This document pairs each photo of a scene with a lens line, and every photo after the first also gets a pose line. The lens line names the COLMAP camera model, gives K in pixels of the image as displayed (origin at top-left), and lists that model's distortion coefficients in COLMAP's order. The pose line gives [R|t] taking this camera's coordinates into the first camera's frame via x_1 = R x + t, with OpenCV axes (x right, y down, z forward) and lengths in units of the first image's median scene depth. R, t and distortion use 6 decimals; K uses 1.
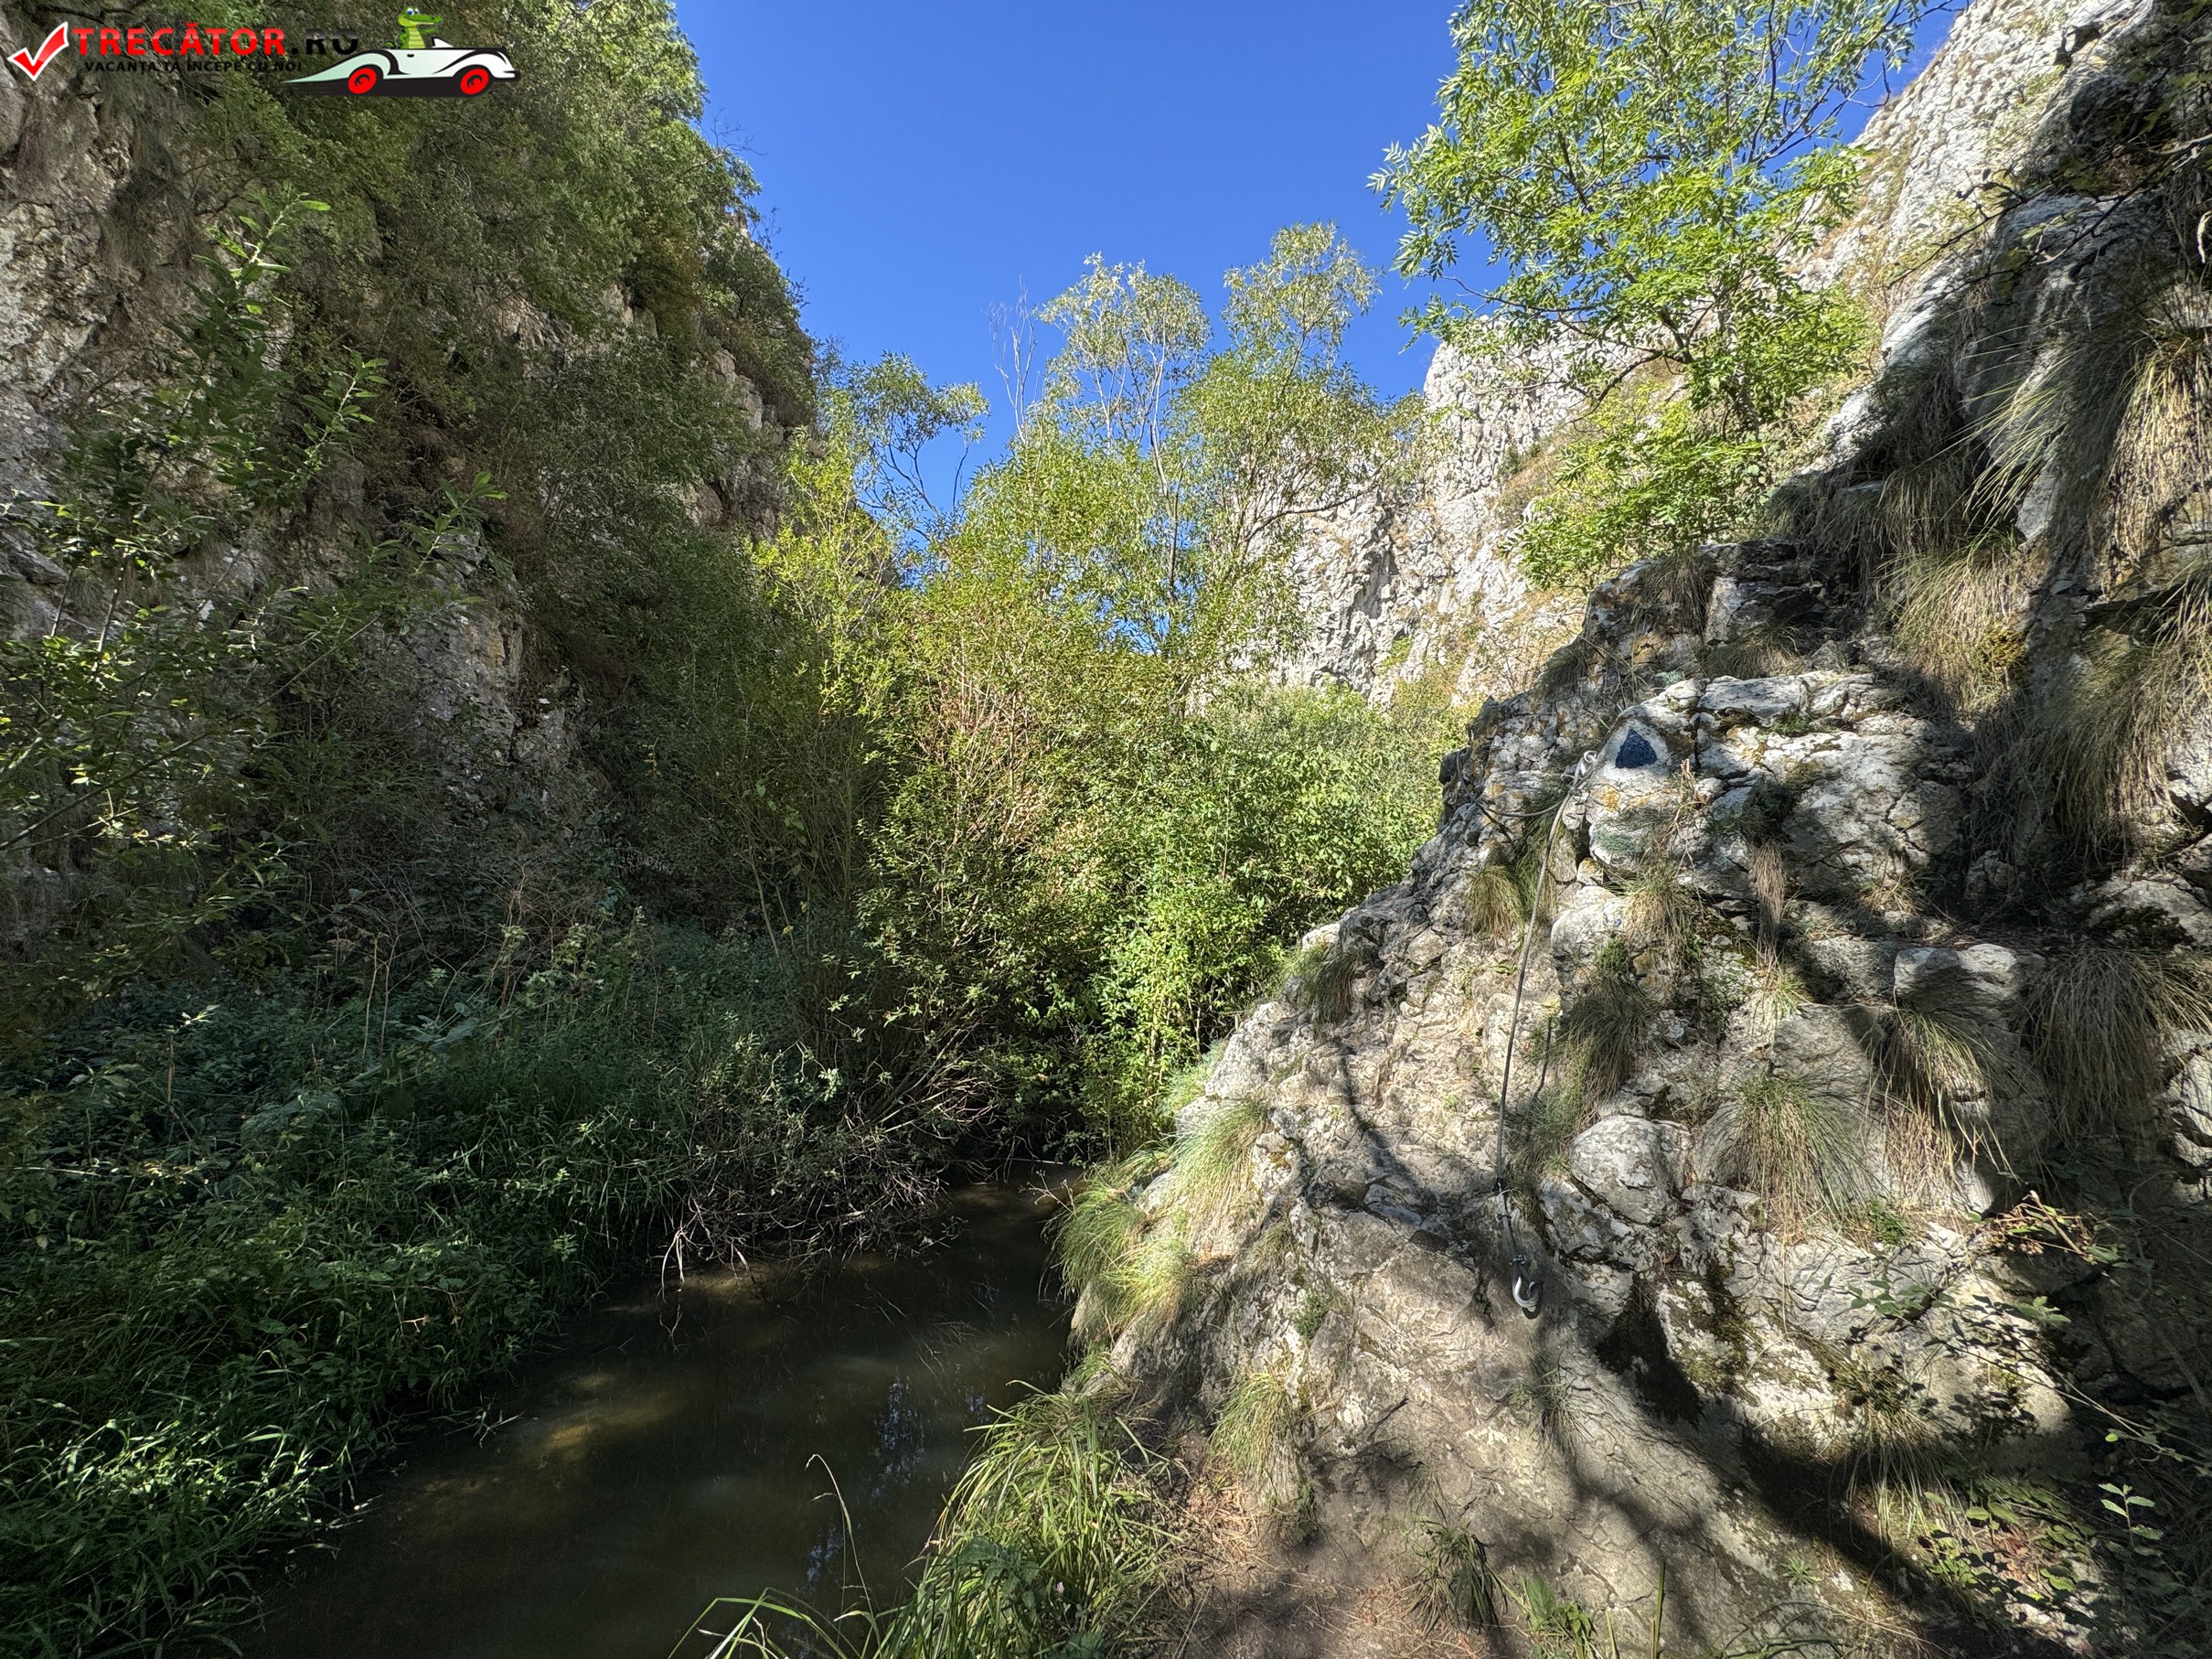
lens RADIAL K [[877.6, 0, 1104.0], [0, 877.6, 821.8], [0, 0, 1]] dist [0.000218, 0.000019]
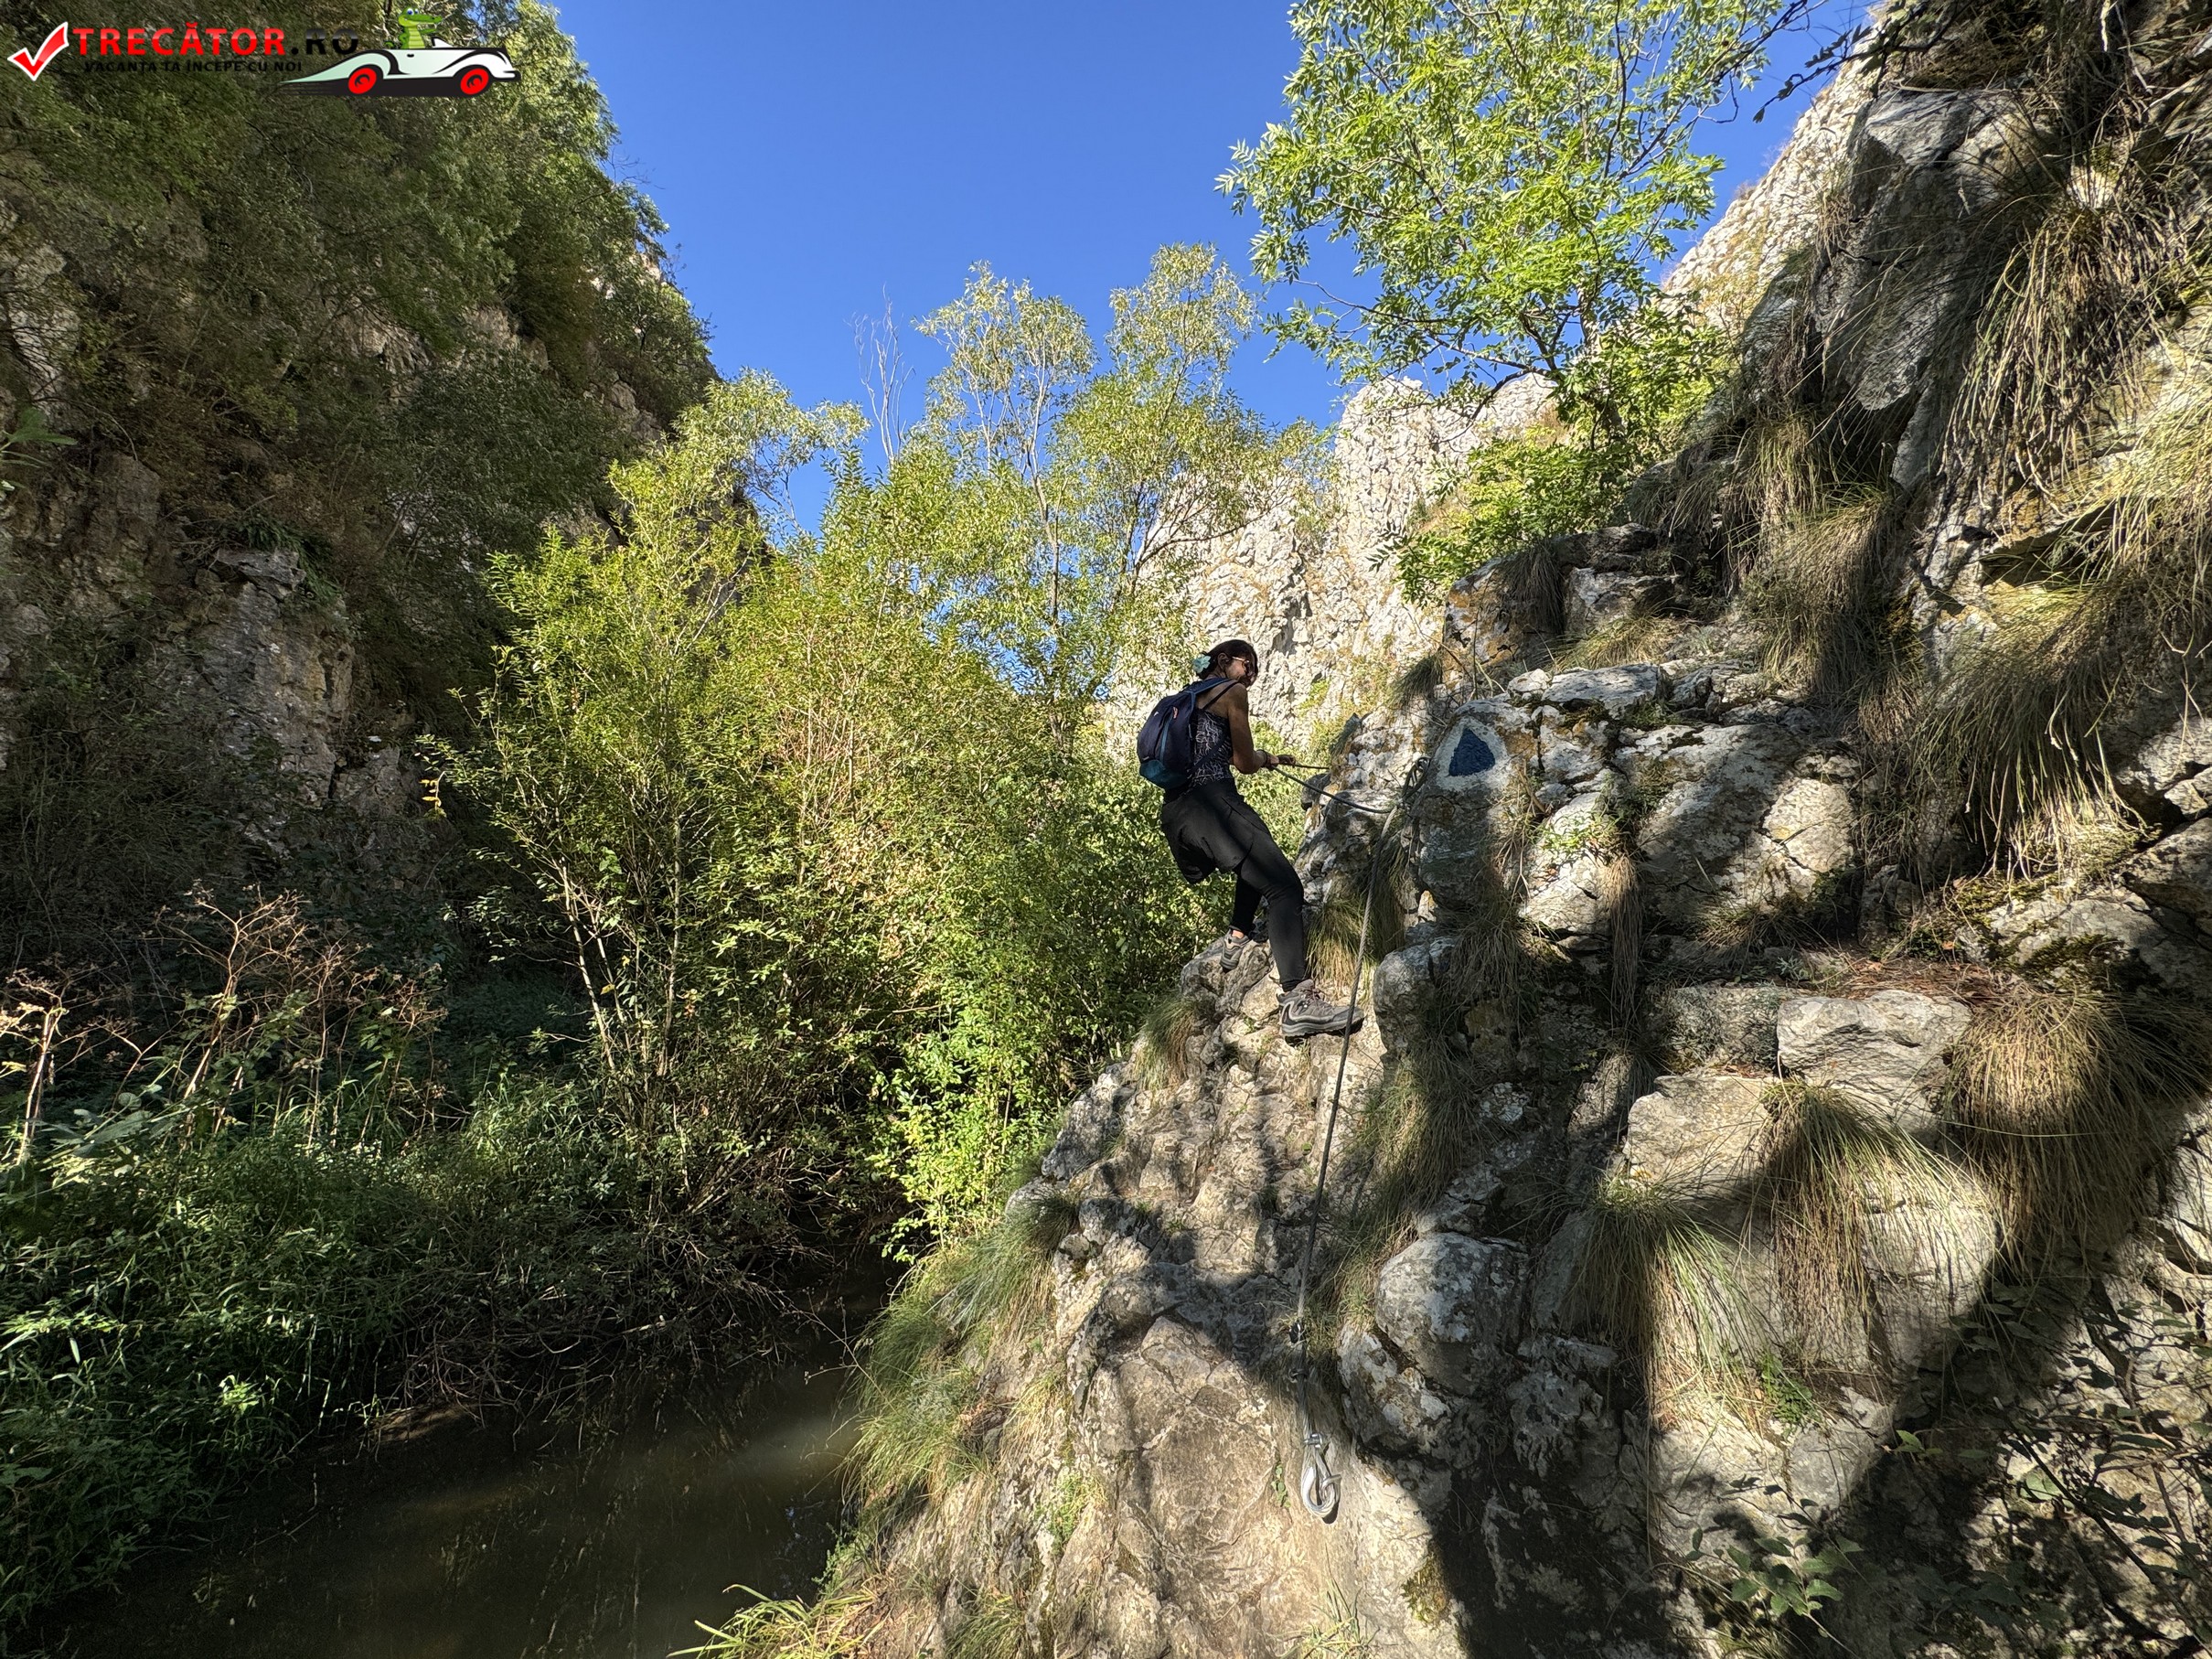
lens RADIAL K [[877.6, 0, 1104.6], [0, 877.6, 823.8], [0, 0, 1]] dist [0.000218, 0.000019]
pose [[0.997131, -0.010923, 0.074903, 0.081959], [0.014506, 0.998768, -0.047453, 0.007092], [-0.074292, 0.048403, 0.996061, 0.086603]]
